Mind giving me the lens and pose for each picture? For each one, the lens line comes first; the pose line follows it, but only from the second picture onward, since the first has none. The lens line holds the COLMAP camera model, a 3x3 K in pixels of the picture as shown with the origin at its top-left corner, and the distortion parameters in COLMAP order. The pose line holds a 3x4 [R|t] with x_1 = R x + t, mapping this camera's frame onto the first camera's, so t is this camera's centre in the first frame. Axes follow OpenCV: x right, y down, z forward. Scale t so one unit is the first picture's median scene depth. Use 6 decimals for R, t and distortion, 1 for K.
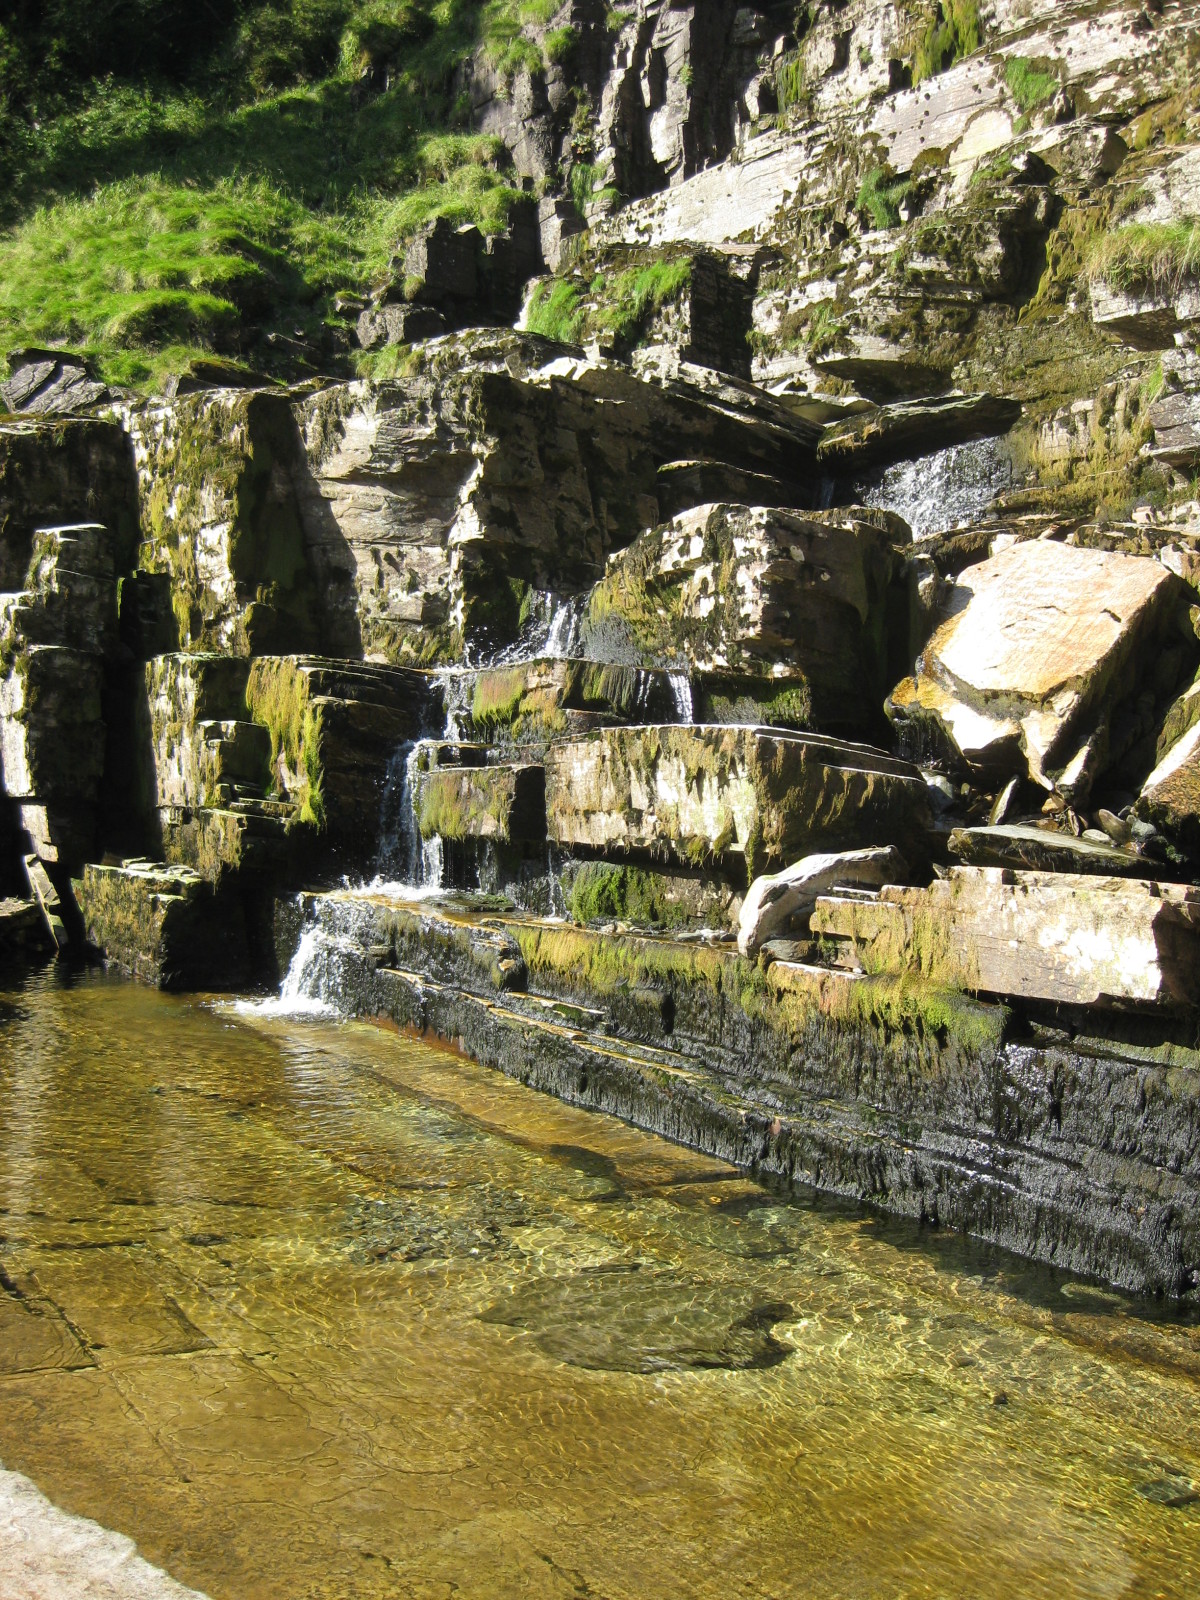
lens RADIAL K [[1786.0, 0, 600.0], [0, 1786.0, 800.0], [0, 0, 1]] dist [-0.182780, 0.161336]
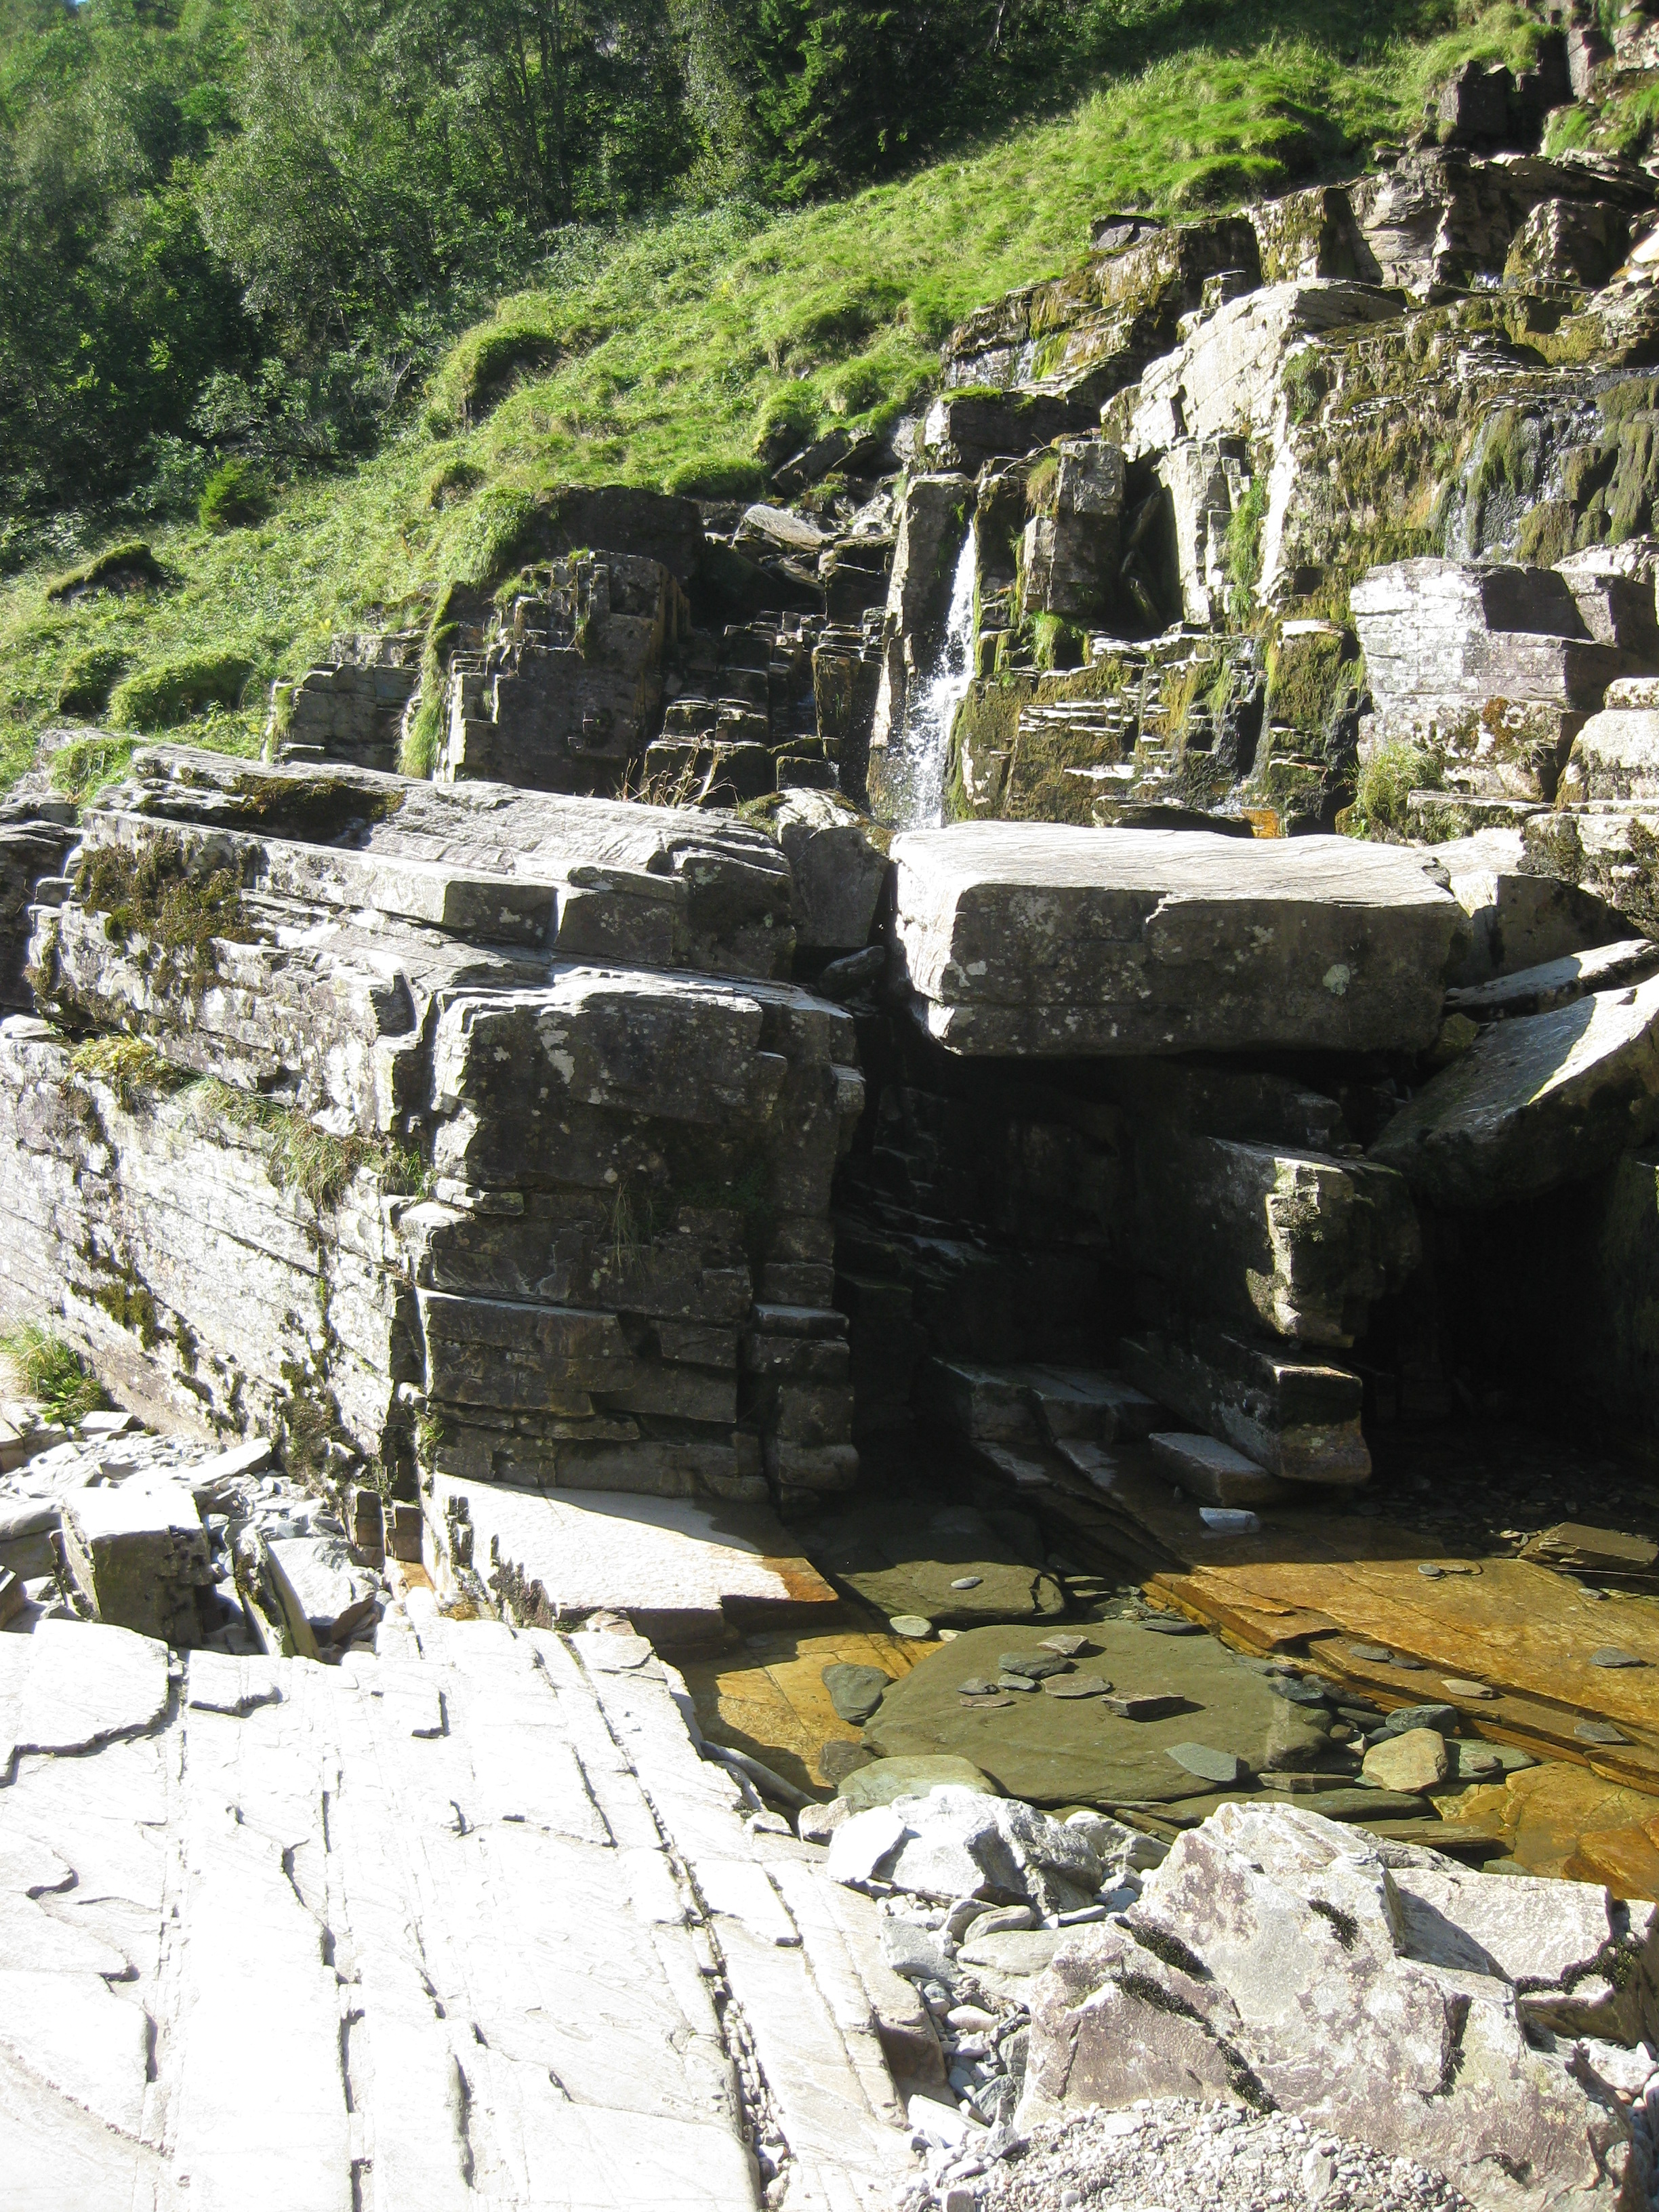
lens RADIAL K [[2469.2, 0, 829.5], [0, 2469.2, 1106.0], [0, 0, 1]] dist [-0.182780, 0.161336]
pose [[0.929692, 0.009615, -0.368211, 0.092670], [0.023537, 0.996065, 0.085440, 0.181842], [0.367584, -0.088099, 0.925808, -0.583610]]
